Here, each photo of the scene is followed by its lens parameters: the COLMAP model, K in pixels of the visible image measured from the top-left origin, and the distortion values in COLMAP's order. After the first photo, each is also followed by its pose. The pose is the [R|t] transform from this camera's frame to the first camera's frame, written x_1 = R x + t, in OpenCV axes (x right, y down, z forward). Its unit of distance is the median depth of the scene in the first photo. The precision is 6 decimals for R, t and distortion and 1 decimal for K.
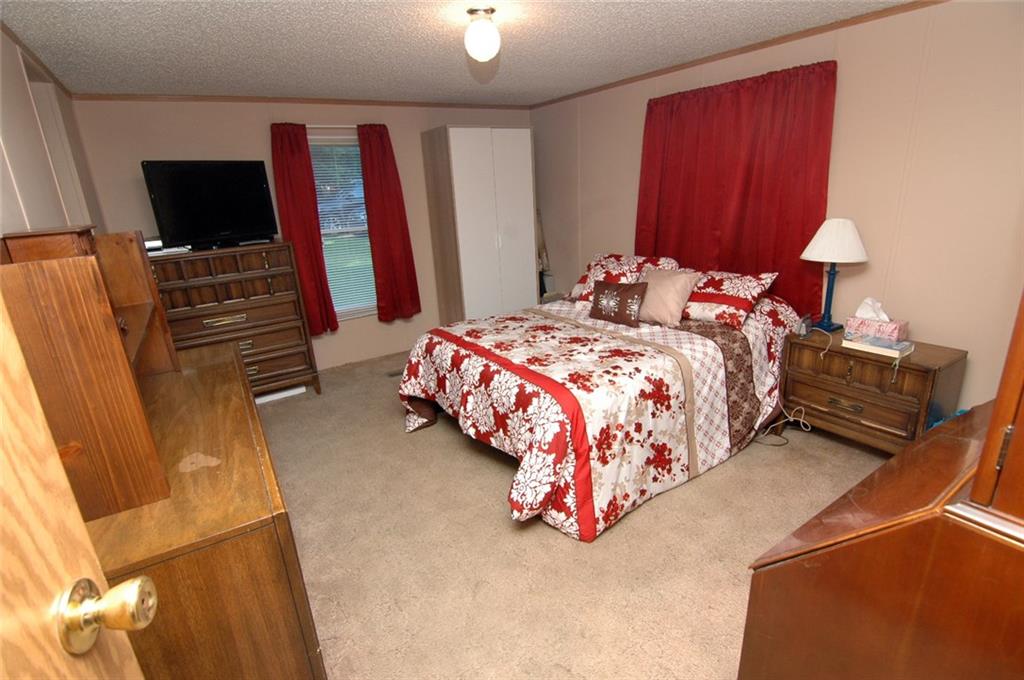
lens RADIAL K [[492.9, 0, 508.6], [0, 492.9, 342.7], [0, 0, 1]] dist [-0.003255, -0.012932]
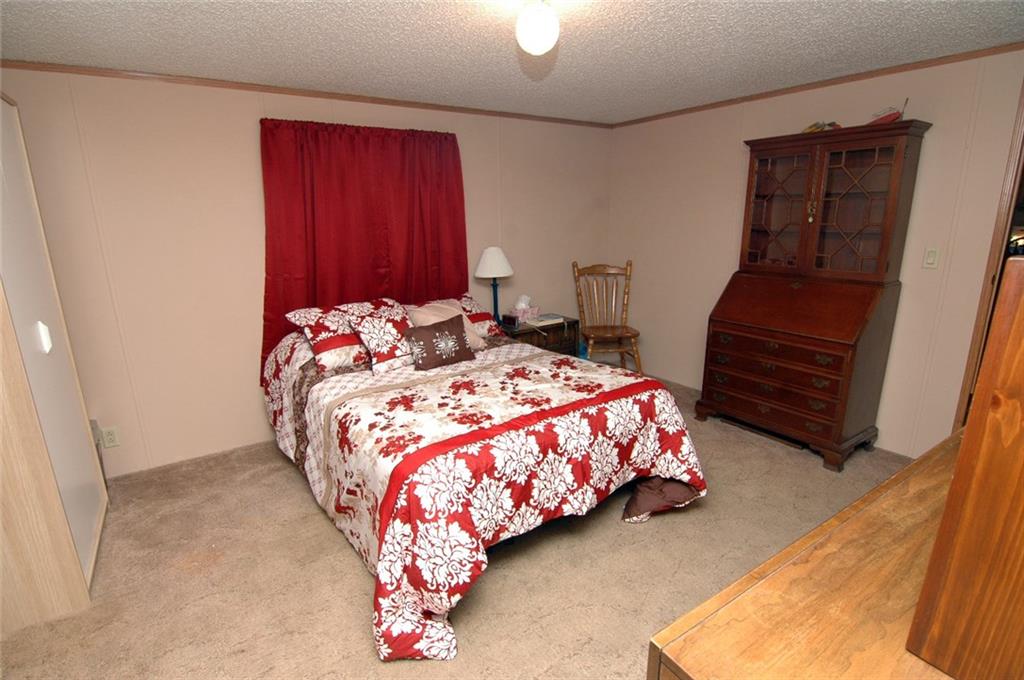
lens RADIAL K [[492.9, 0, 508.6], [0, 492.9, 342.7], [0, 0, 1]] dist [-0.003255, -0.012932]
pose [[-0.004913, -0.189927, 0.981786, -0.743257], [0.329090, 0.926802, 0.180937, -0.229433], [-0.944286, 0.323985, 0.057950, 0.926323]]
